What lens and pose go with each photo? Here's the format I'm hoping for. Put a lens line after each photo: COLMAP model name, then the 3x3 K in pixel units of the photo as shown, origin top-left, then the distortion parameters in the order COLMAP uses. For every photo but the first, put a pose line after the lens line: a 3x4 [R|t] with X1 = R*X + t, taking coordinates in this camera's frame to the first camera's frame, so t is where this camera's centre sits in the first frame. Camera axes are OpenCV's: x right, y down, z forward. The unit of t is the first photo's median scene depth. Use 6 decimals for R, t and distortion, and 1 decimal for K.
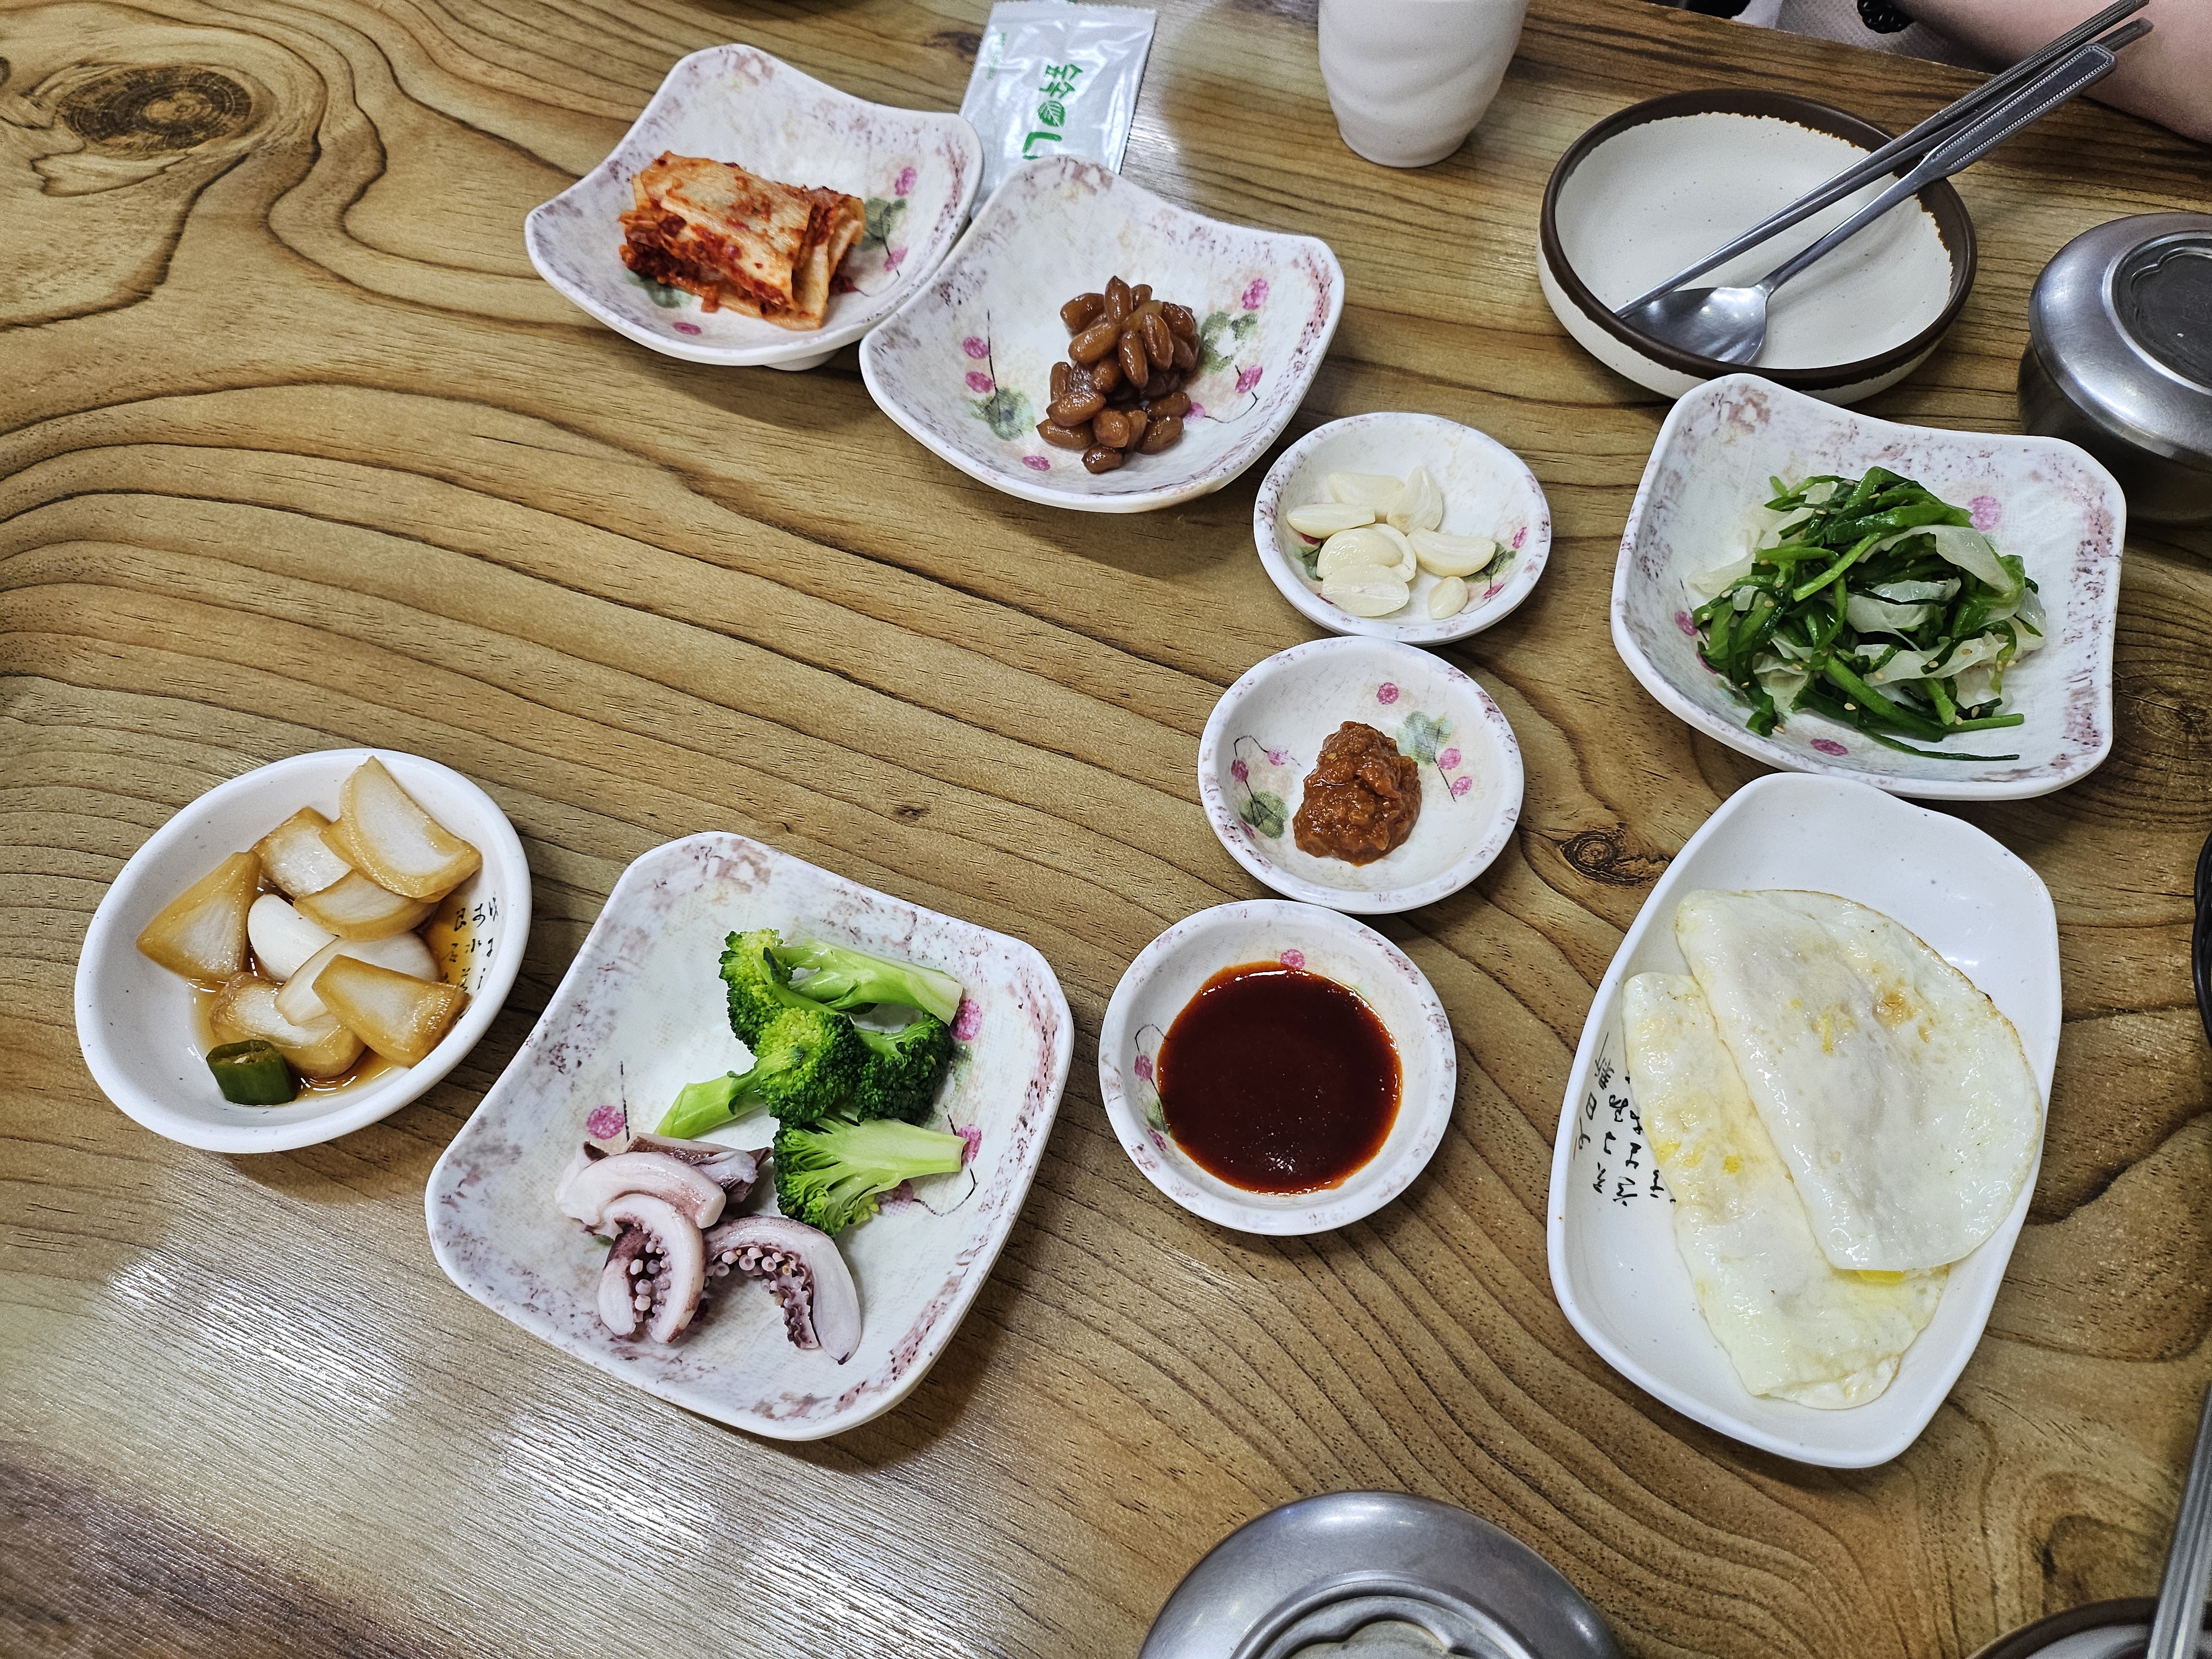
lens RADIAL K [[1606.5, 0, 1087.8], [0, 1606.5, 851.1], [0, 0, 1]] dist [0.046557, -0.061688]
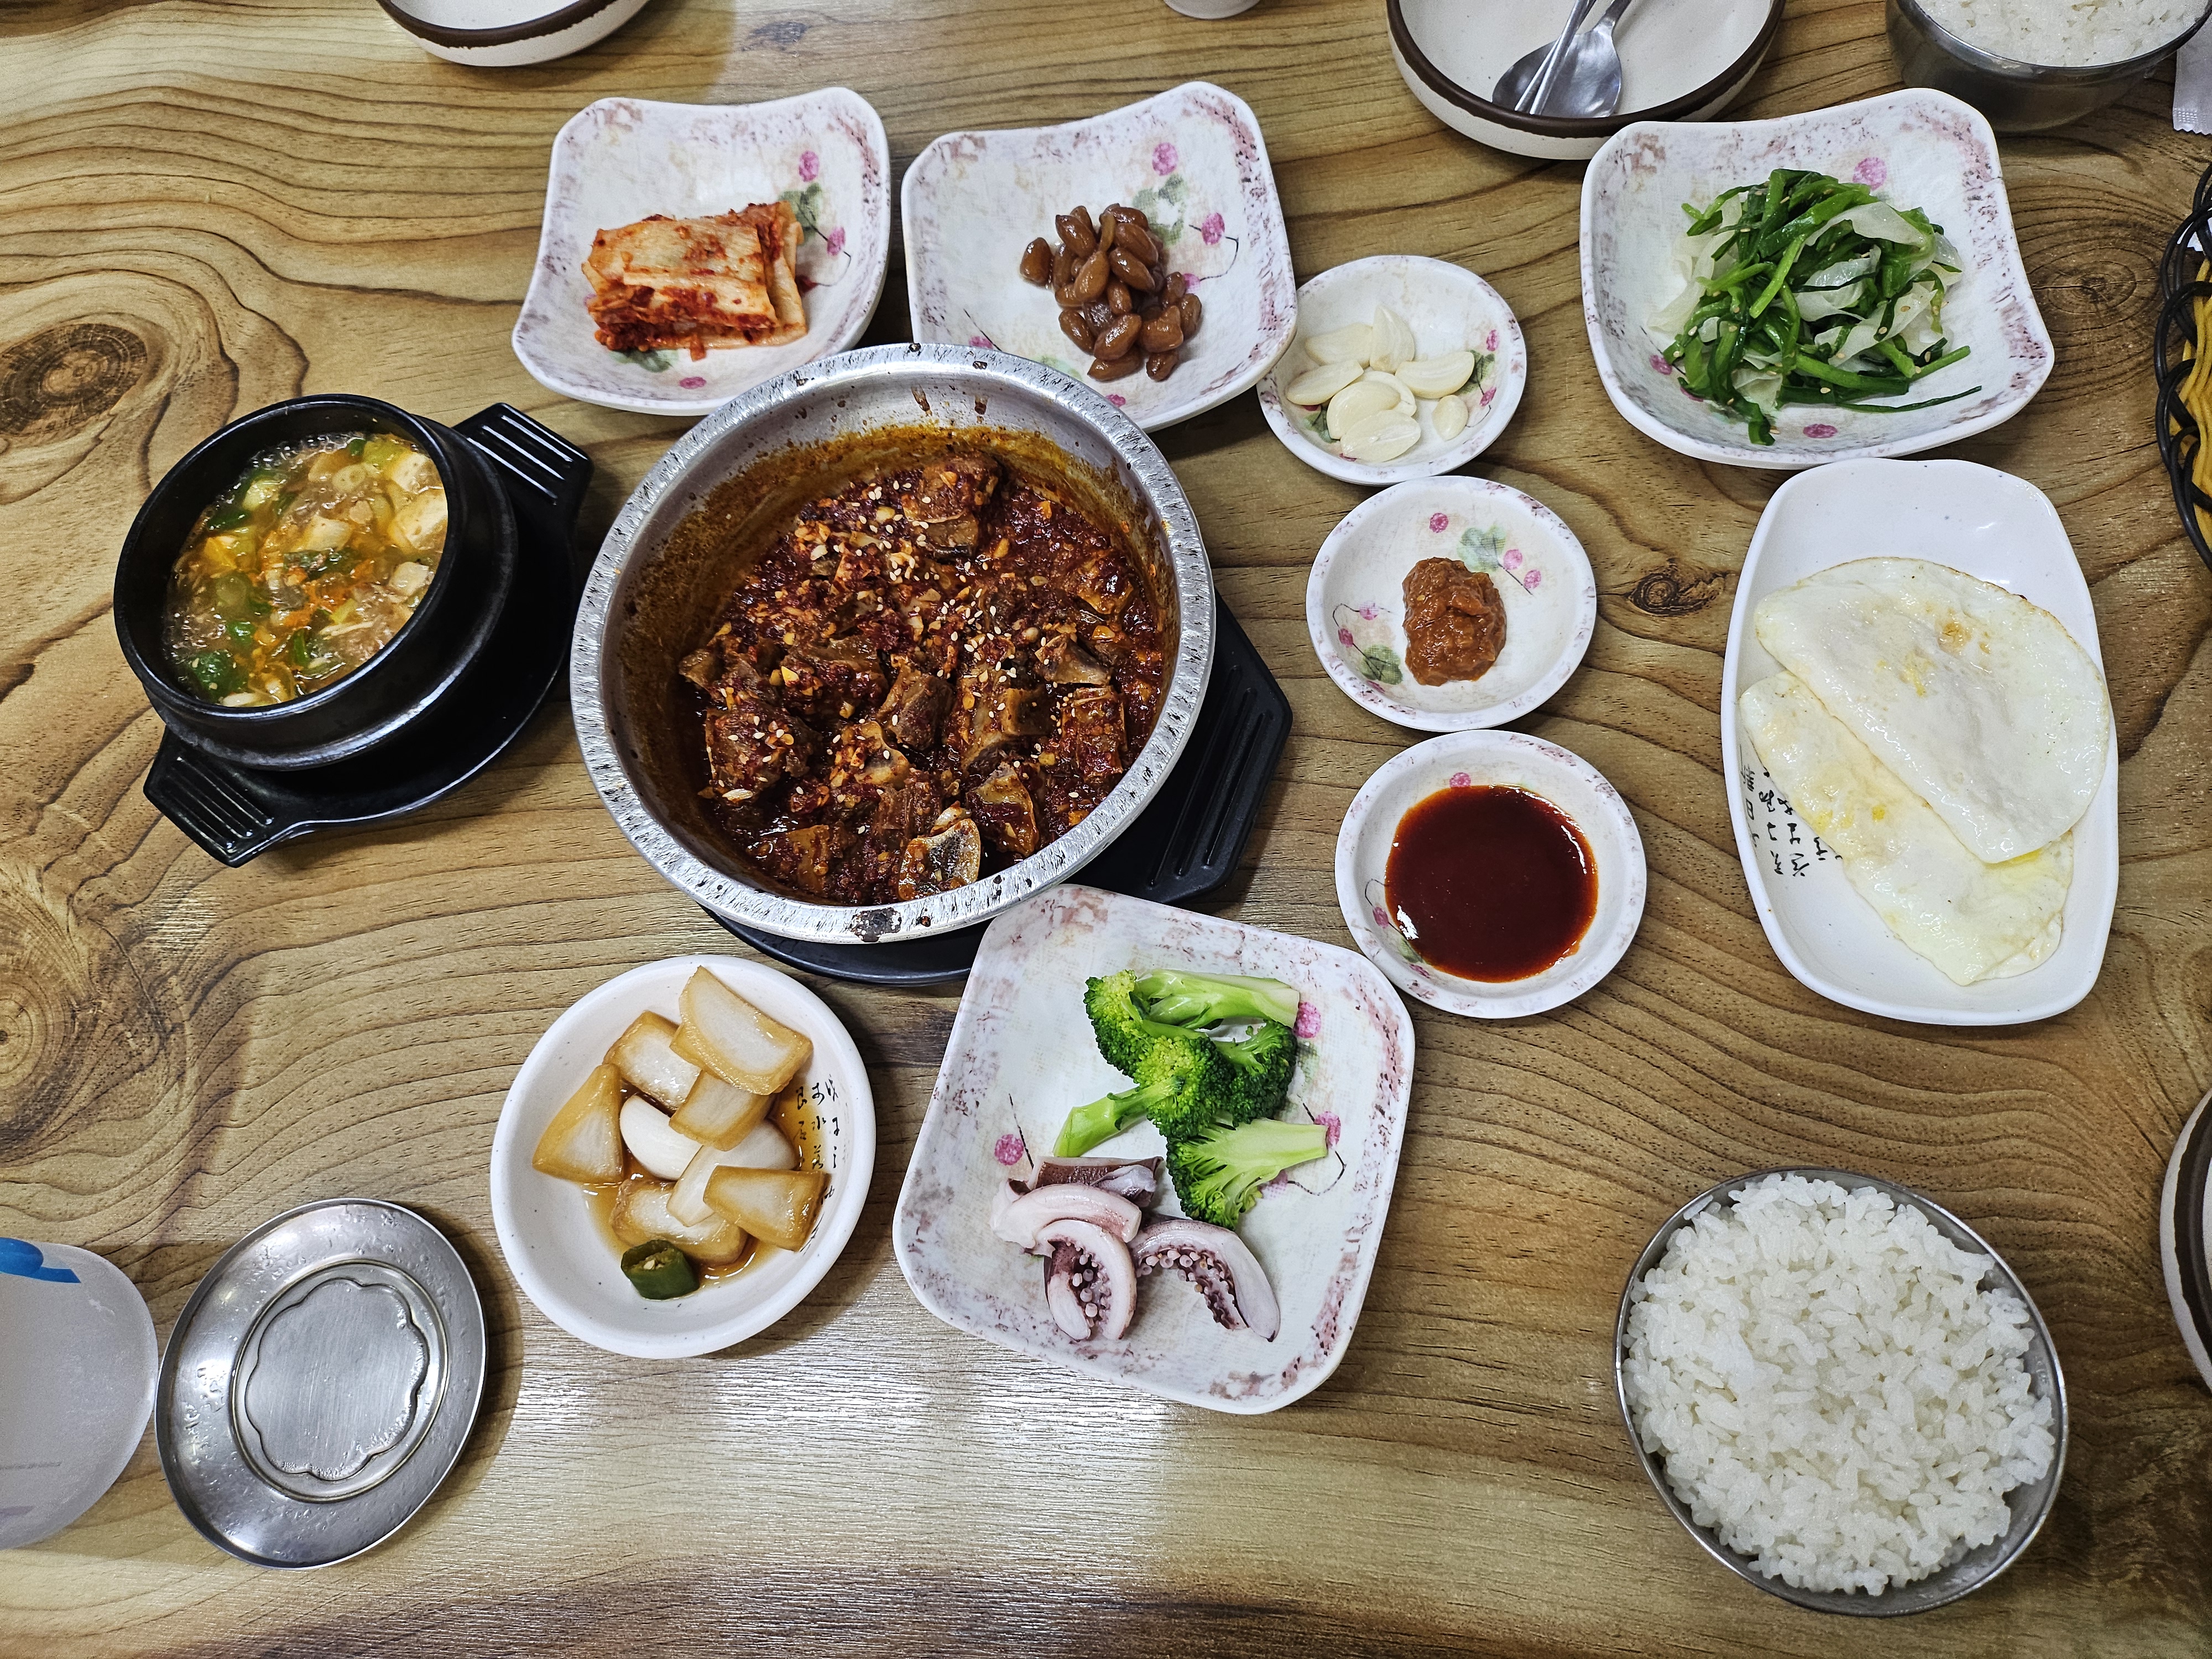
lens RADIAL K [[1609.4, 0, 1105.0], [0, 1609.4, 842.8], [0, 0, 1]] dist [0.046871, -0.059315]
pose [[0.928673, -0.368961, 0.037872, -0.177136], [0.361179, 0.922830, 0.133920, -0.145080], [-0.084361, -0.110689, 0.990268, -0.136421]]
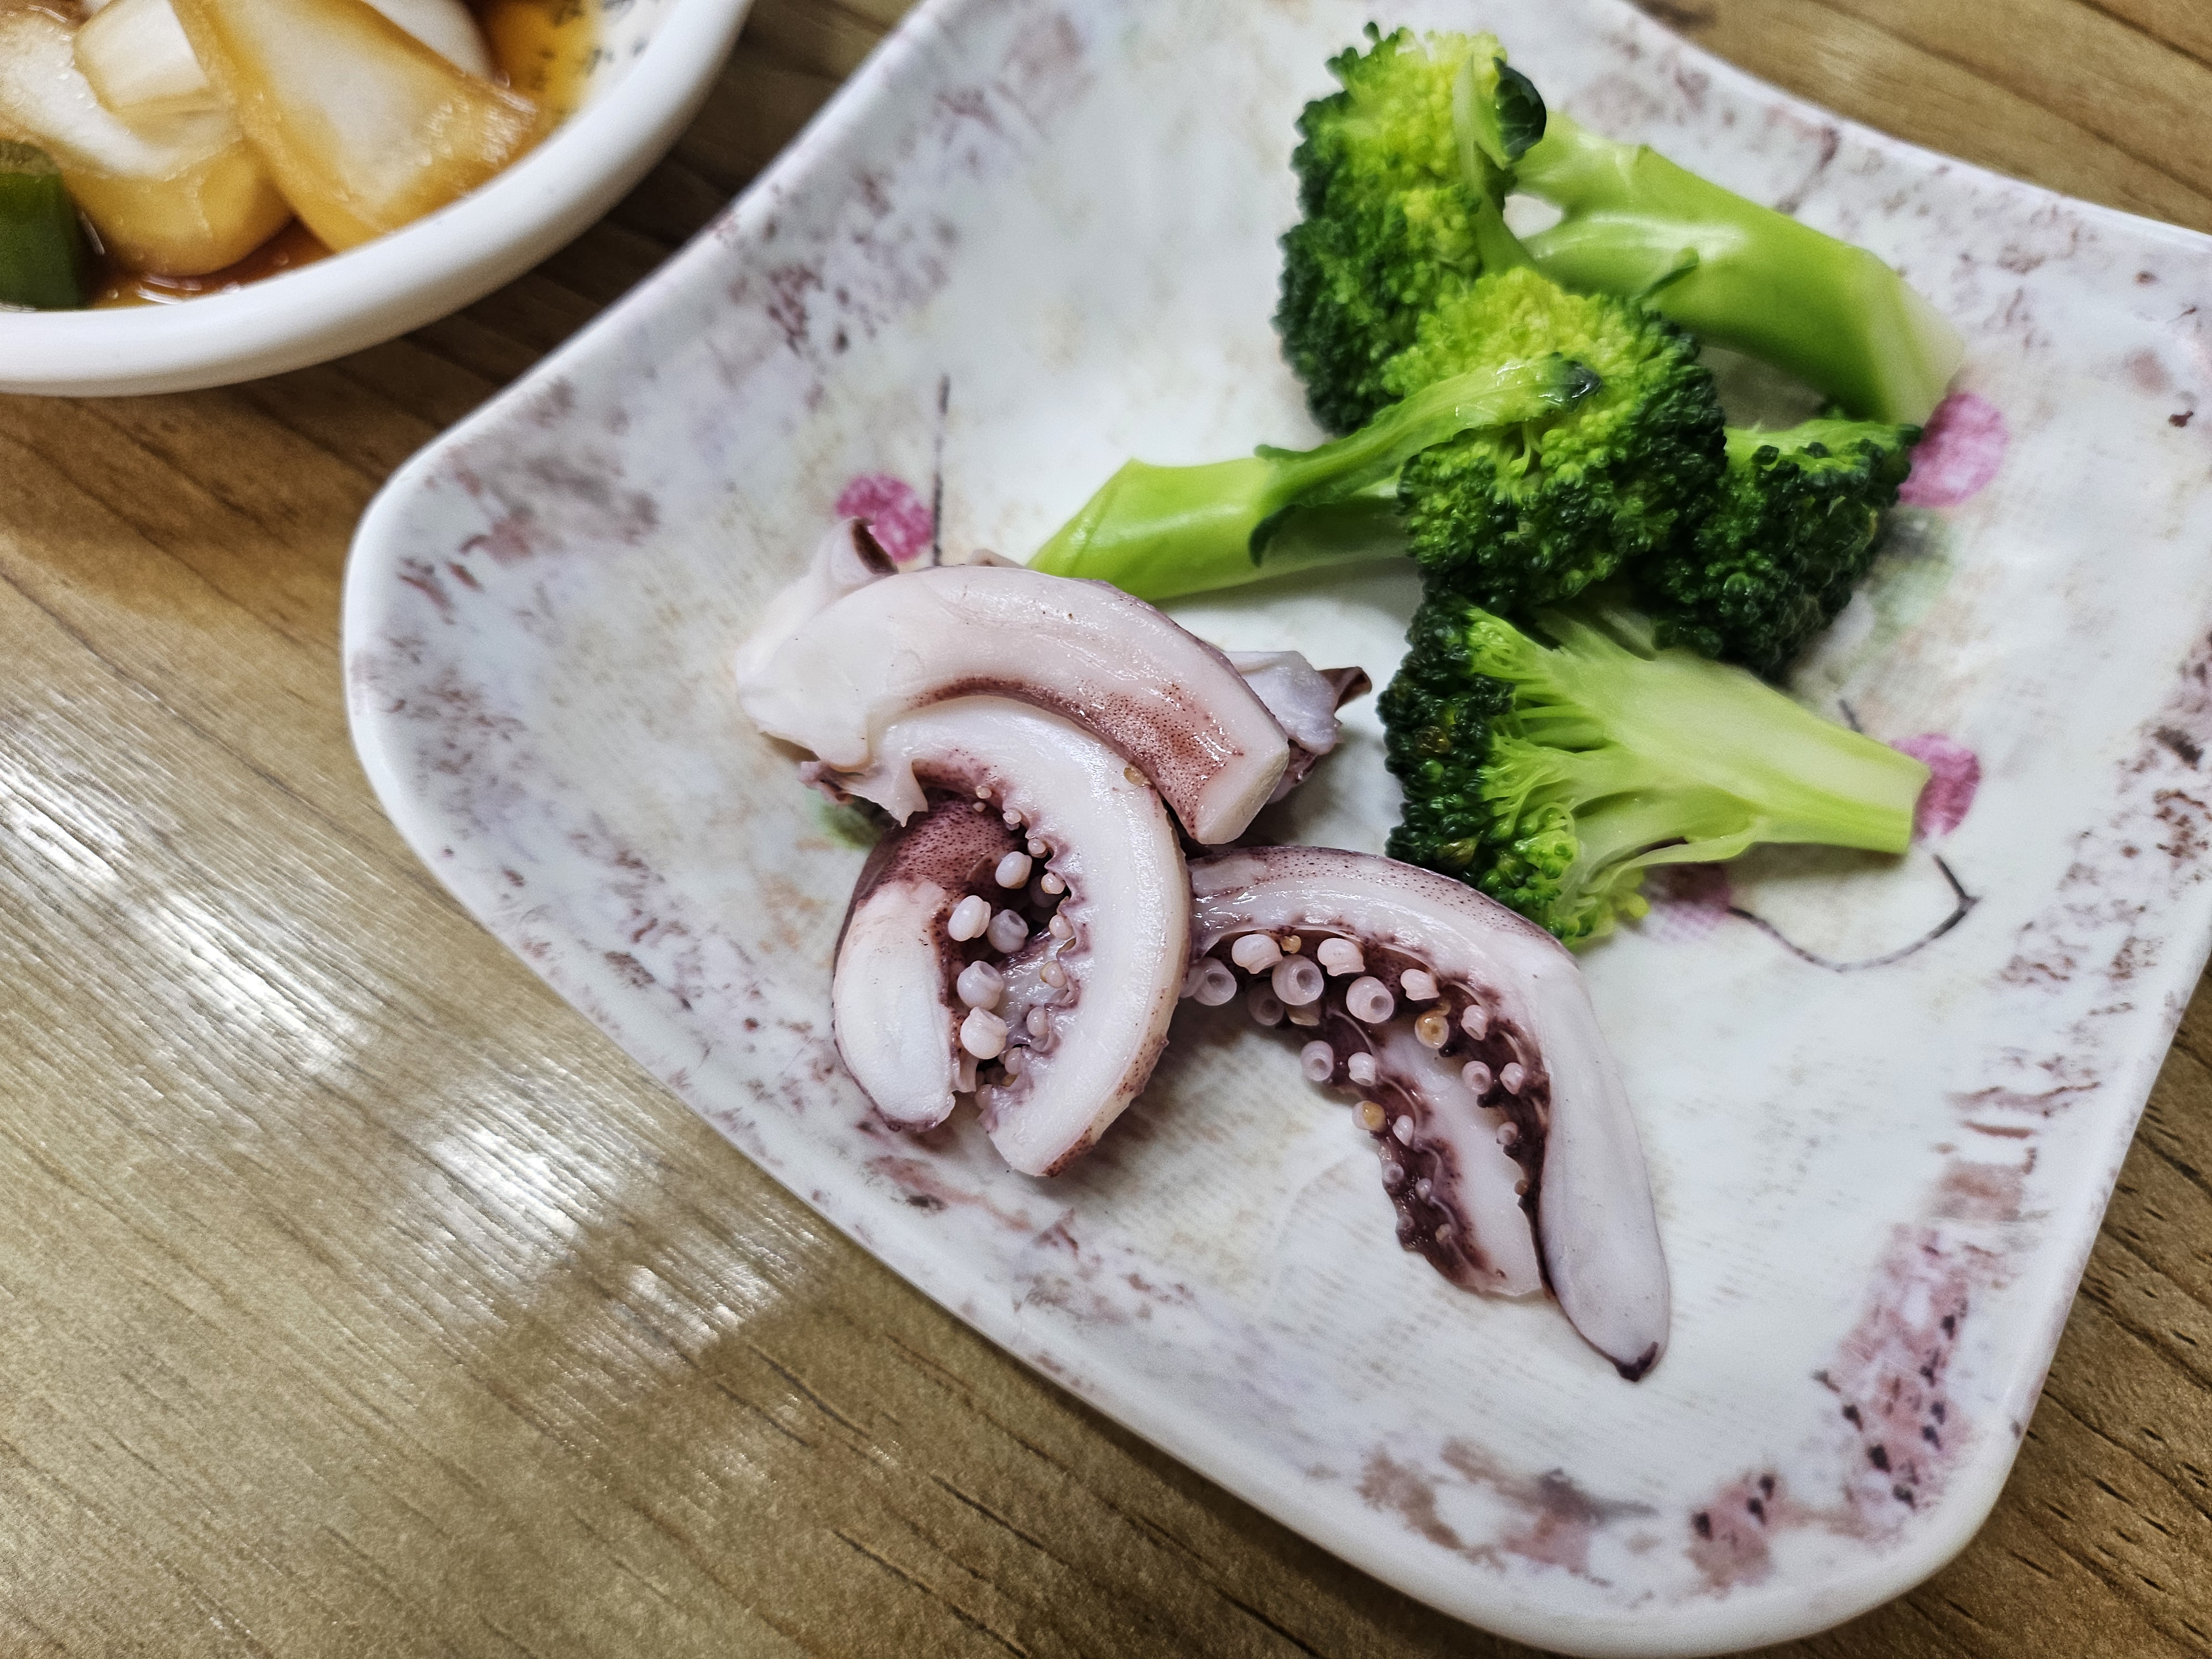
lens RADIAL K [[1733.1, 0, 1106.0], [0, 1733.1, 829.5], [0, 0, 1]] dist [0.002157, -0.056830]
pose [[0.977614, 0.210330, -0.005674, -0.232770], [-0.208358, 0.971500, 0.113023, 0.179850], [0.029284, -0.109311, 0.993576, 0.609637]]
